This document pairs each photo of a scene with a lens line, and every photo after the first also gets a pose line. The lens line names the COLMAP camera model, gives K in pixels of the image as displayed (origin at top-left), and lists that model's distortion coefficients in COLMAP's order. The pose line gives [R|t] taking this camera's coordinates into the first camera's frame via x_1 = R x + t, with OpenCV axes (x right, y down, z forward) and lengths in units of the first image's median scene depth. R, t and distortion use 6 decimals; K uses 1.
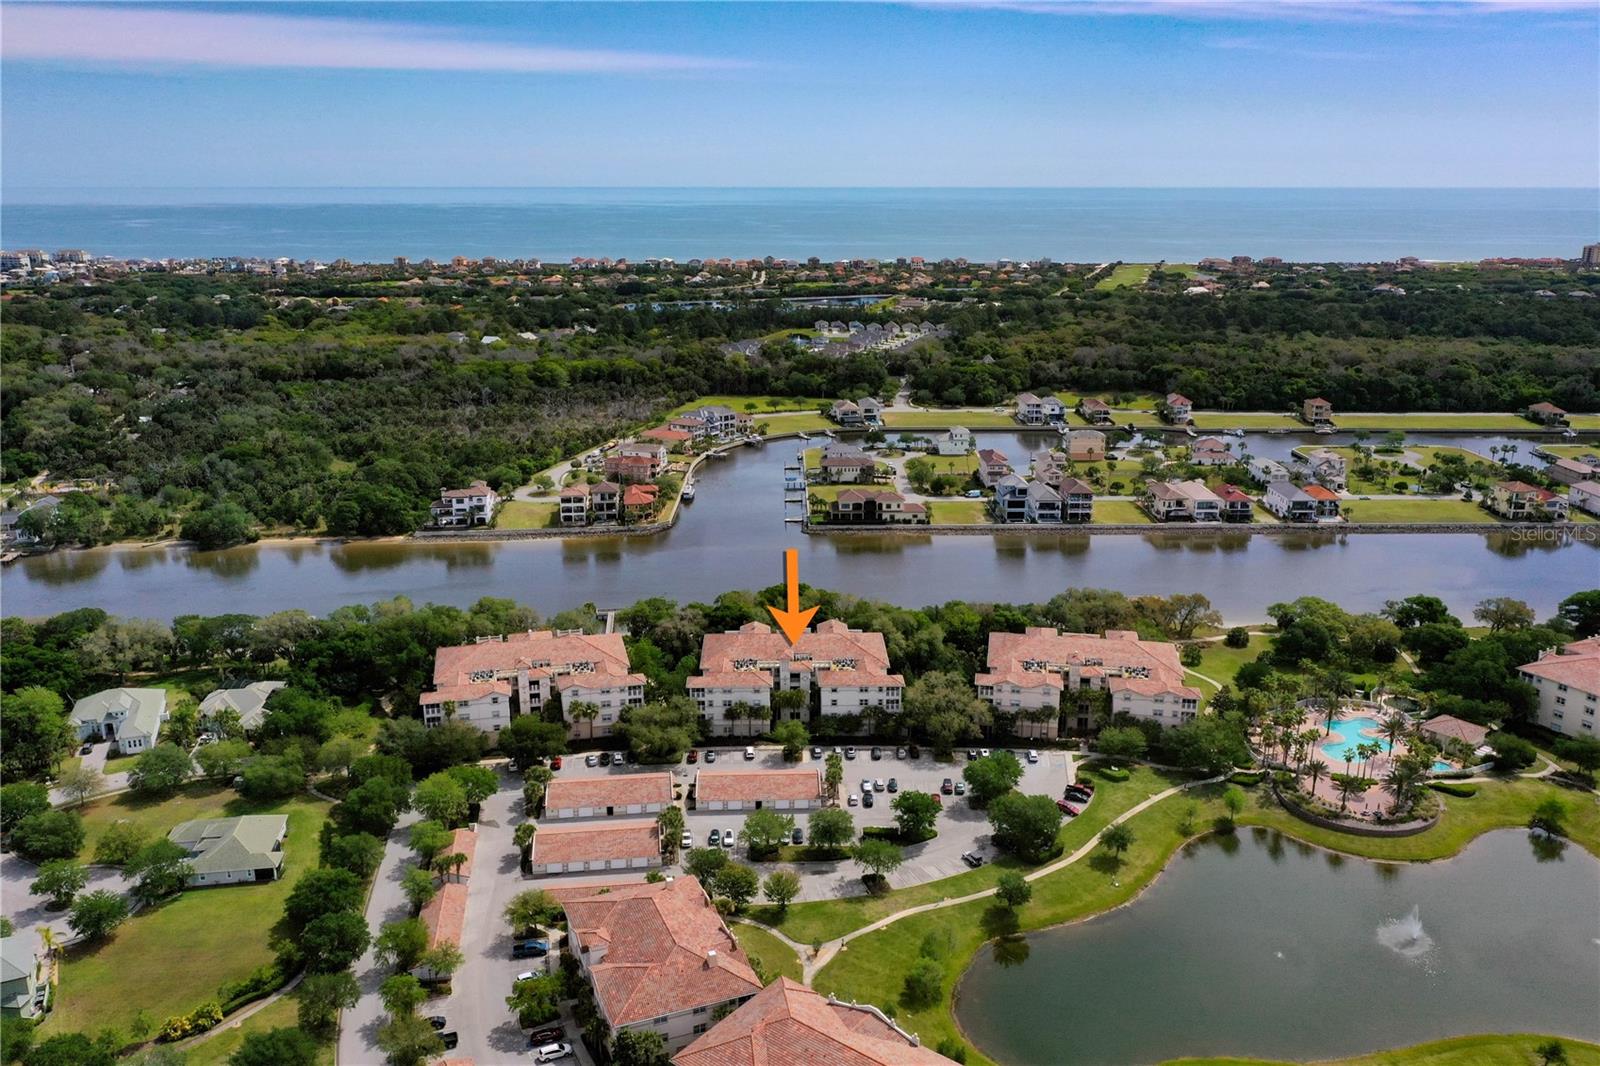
lens RADIAL K [[1276.2, 0, 800.0], [0, 1276.2, 533.0], [0, 0, 1]] dist [0.012184, -0.004711]
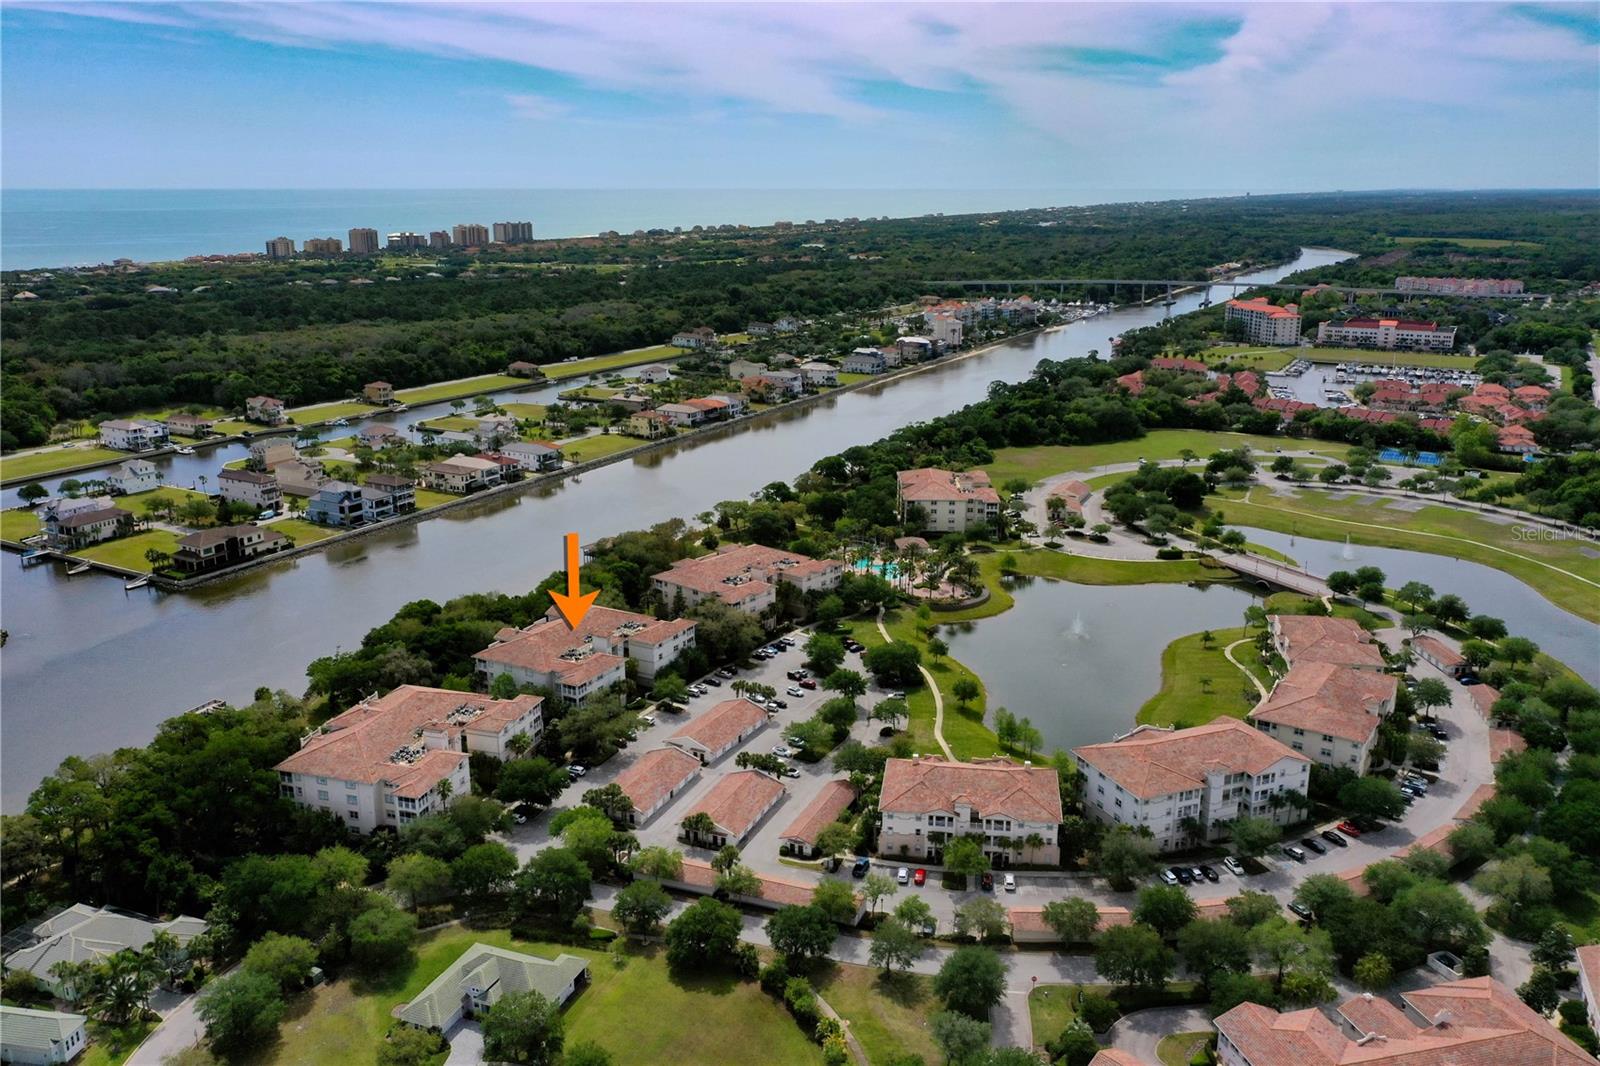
lens RADIAL K [[1276.2, 0, 800.0], [0, 1276.2, 533.0], [0, 0, 1]] dist [0.012184, -0.004711]
pose [[0.503557, -0.231644, 0.832329, -0.506854], [0.232987, 0.964104, 0.127362, -0.051738], [-0.831954, 0.129788, 0.539451, 0.184443]]
